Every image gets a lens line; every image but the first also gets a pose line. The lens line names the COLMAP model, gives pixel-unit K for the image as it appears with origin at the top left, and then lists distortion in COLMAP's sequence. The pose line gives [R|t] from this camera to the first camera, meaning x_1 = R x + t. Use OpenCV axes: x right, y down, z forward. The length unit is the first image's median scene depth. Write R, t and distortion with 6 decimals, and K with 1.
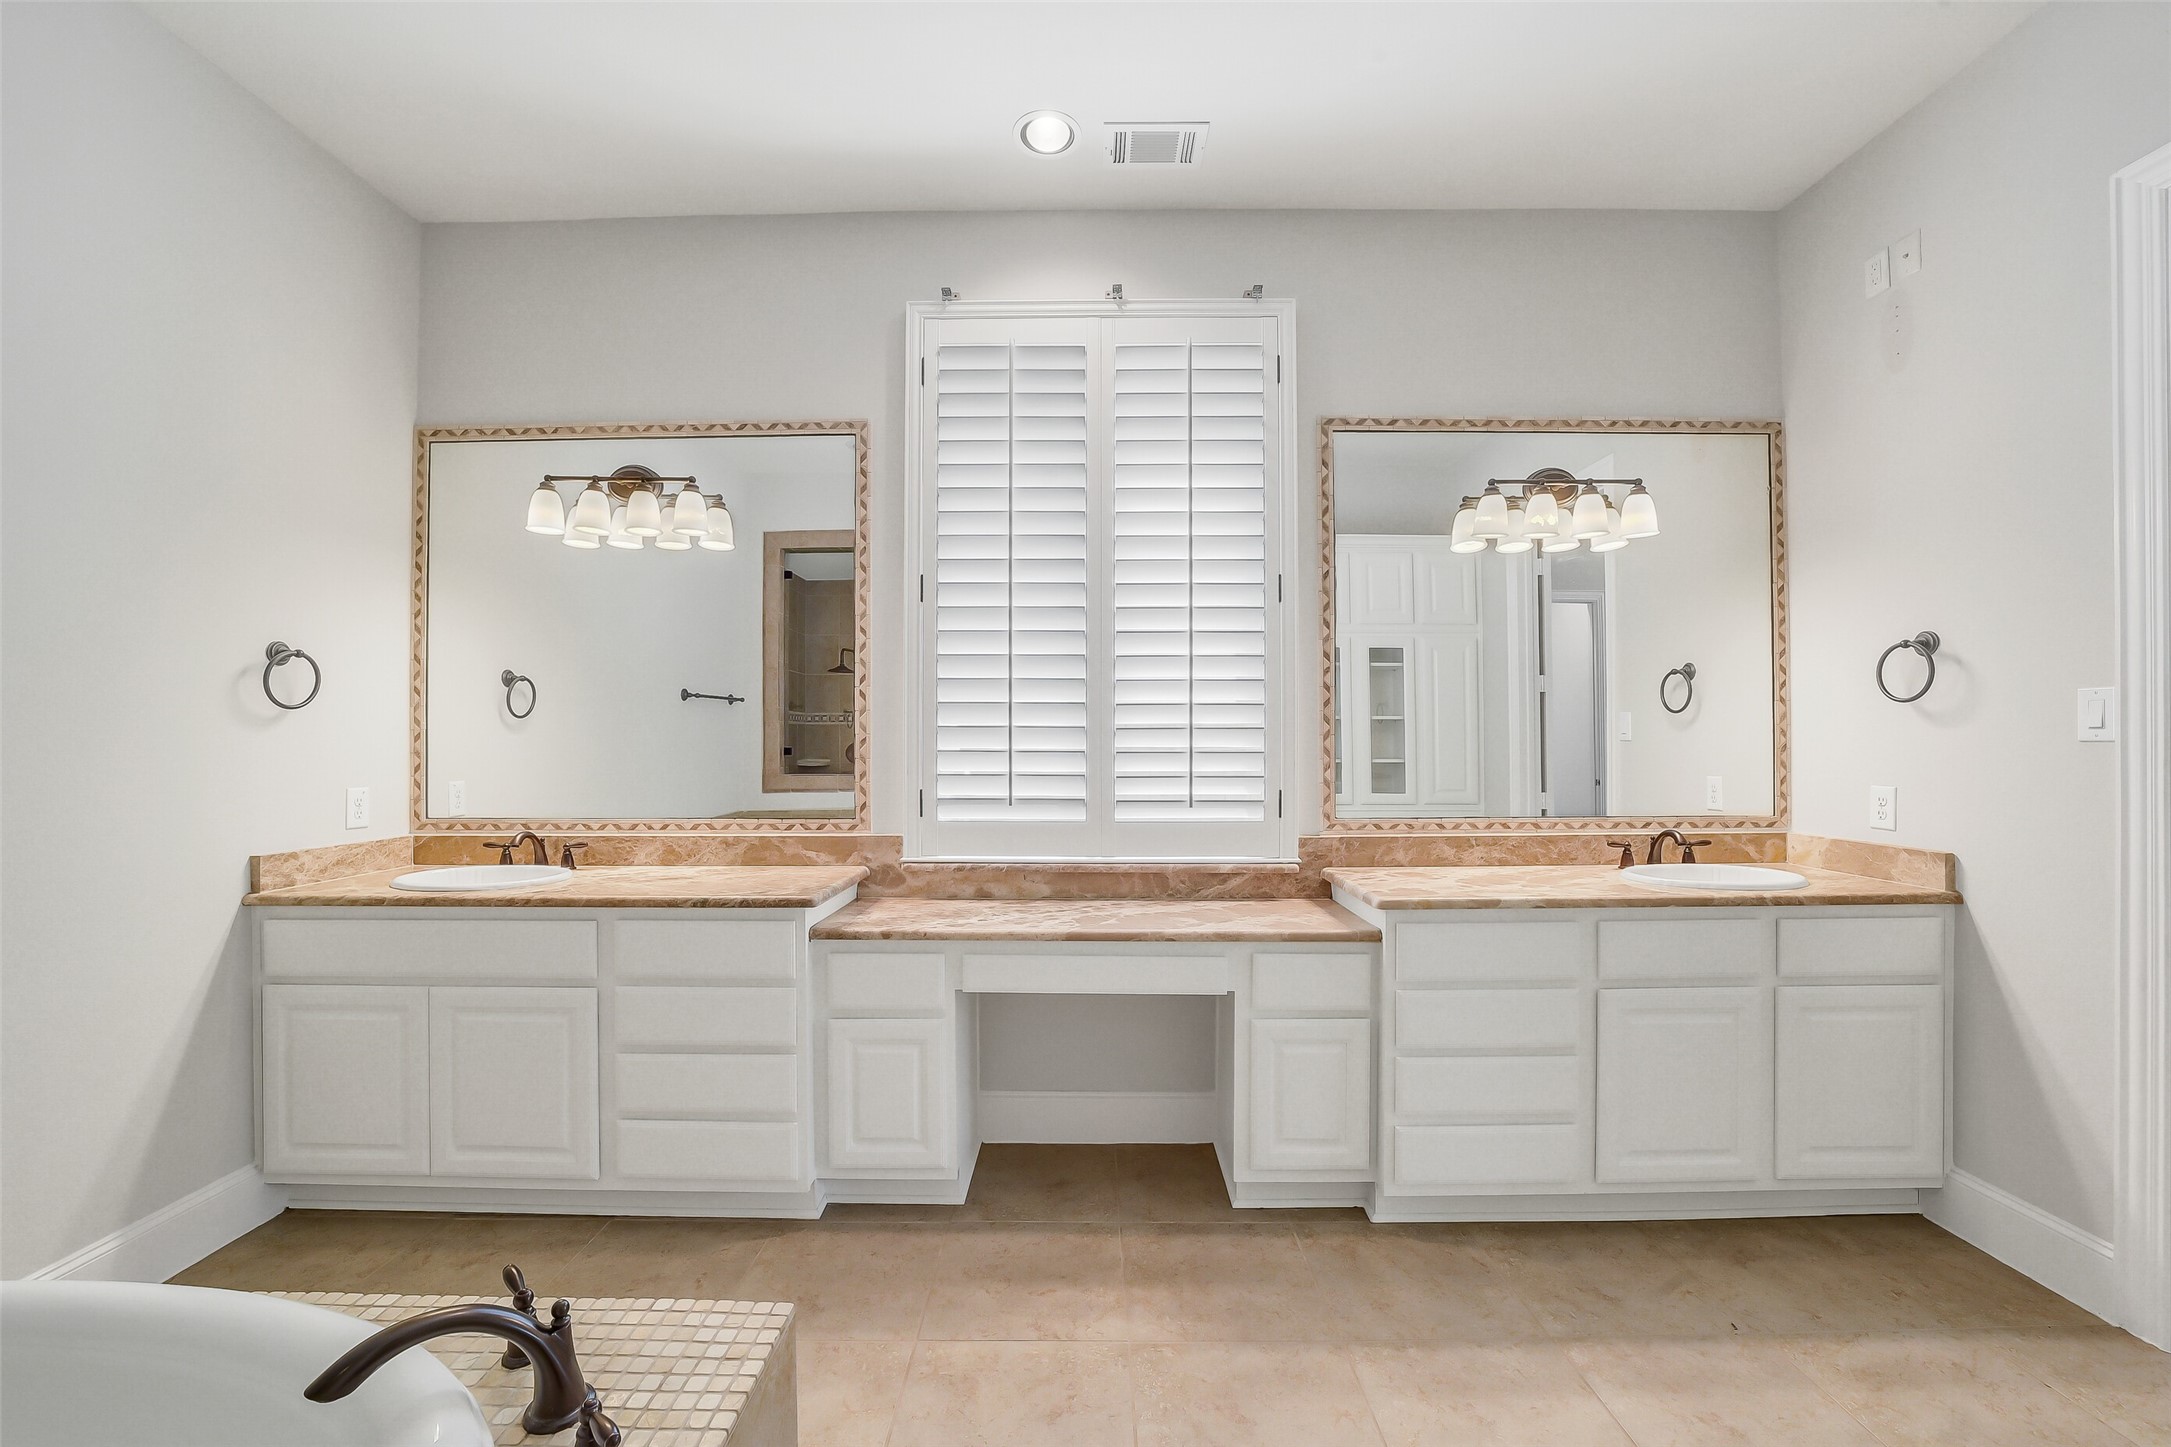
lens RADIAL K [[861.3, 0, 1090.7], [0, 861.3, 732.3], [0, 0, 1]] dist [-0.036848, 0.010248]
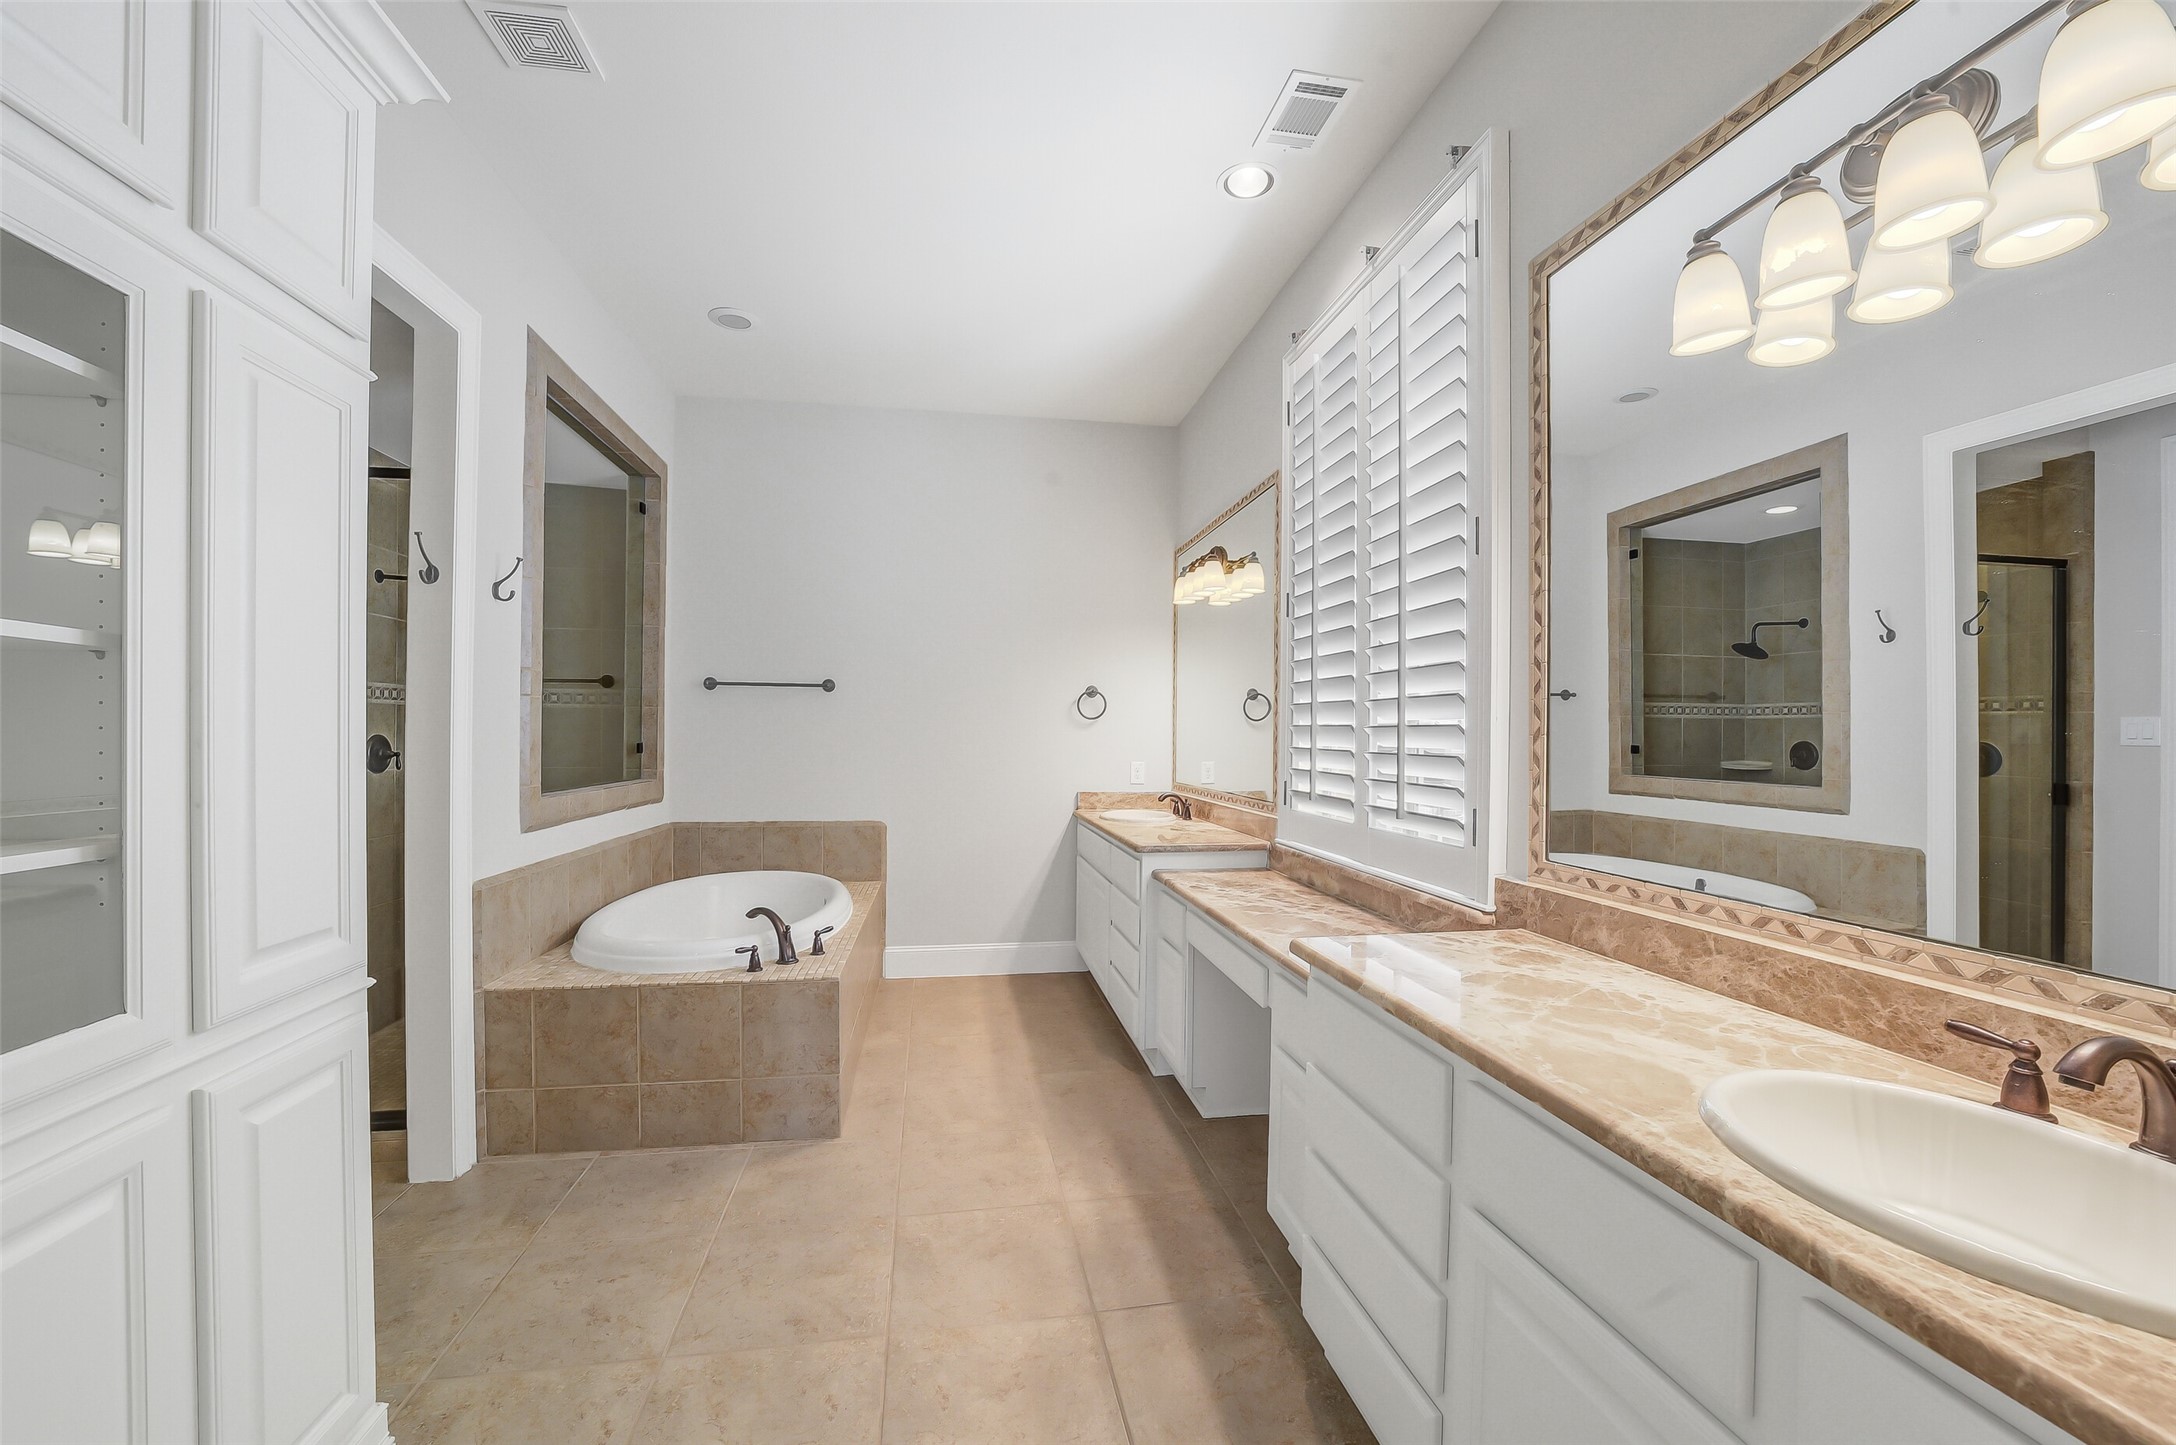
lens RADIAL K [[864.8, 0, 1070.7], [0, 864.8, 739.2], [0, 0, 1]] dist [-0.001383, -0.000055]
pose [[0.162175, 0.009626, -0.986715, 0.897905], [0.003908, 0.999938, 0.010398, -0.002420], [0.986754, -0.005542, 0.162128, 0.532466]]
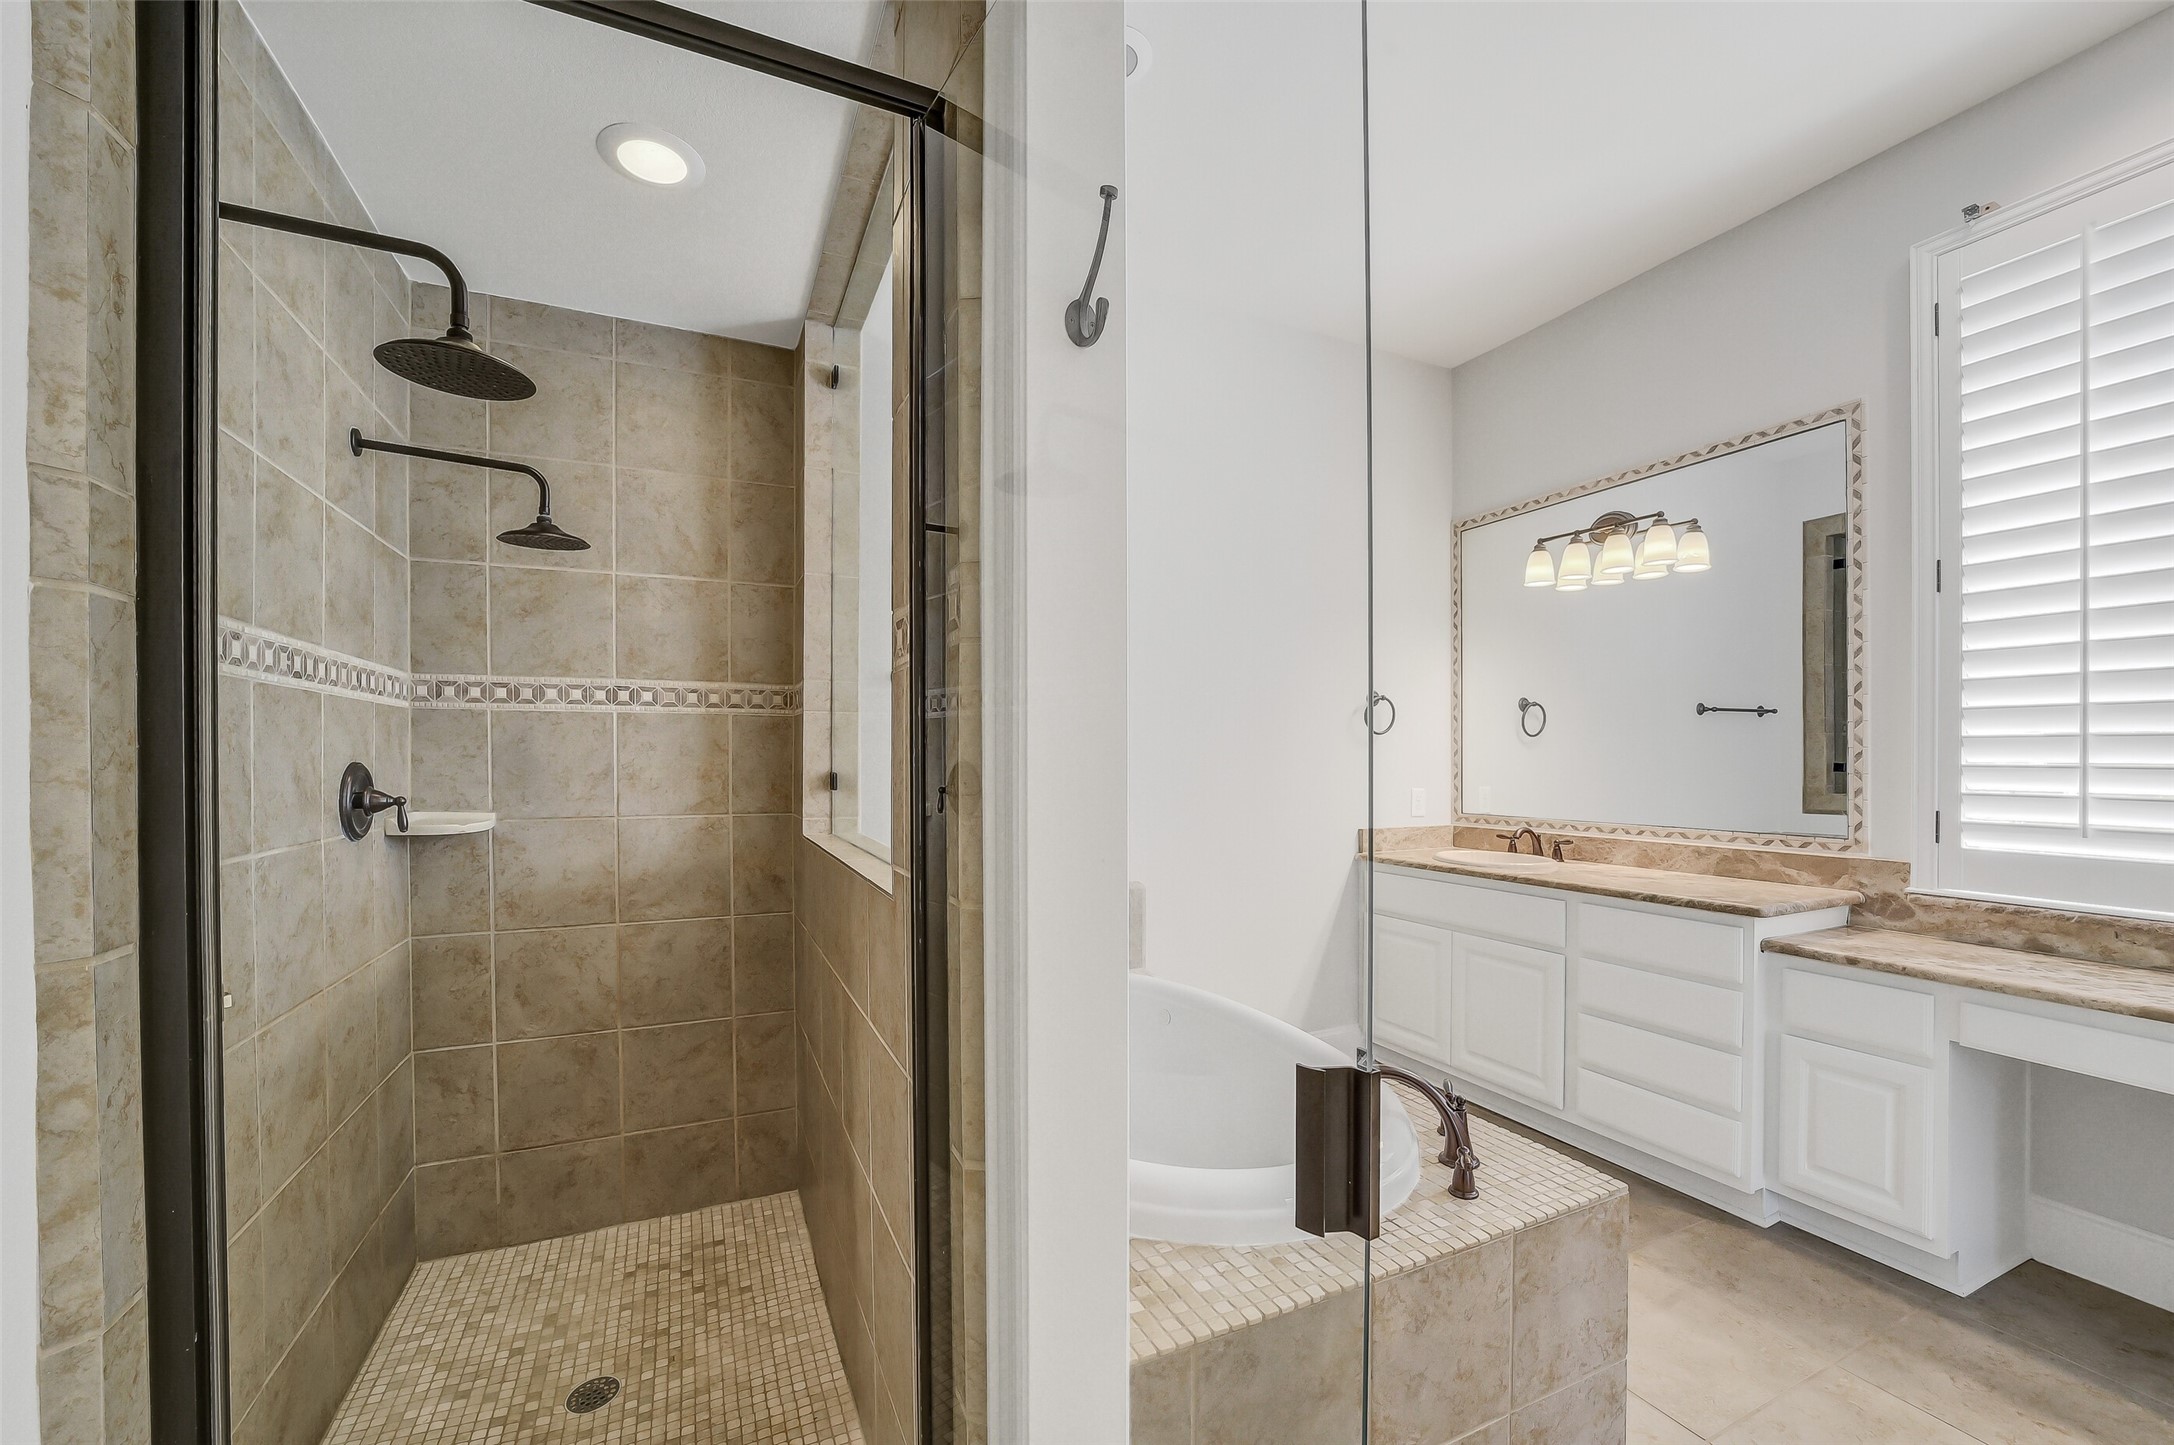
lens RADIAL K [[859.3, 0, 1096.6], [0, 859.3, 768.1], [0, 0, 1]] dist [-0.008851, -0.000009]
pose [[0.437279, 0.011475, -0.899253, 0.198885], [0.010276, 0.999790, 0.017755, -0.000064], [0.899267, -0.017005, 0.437069, -0.125535]]
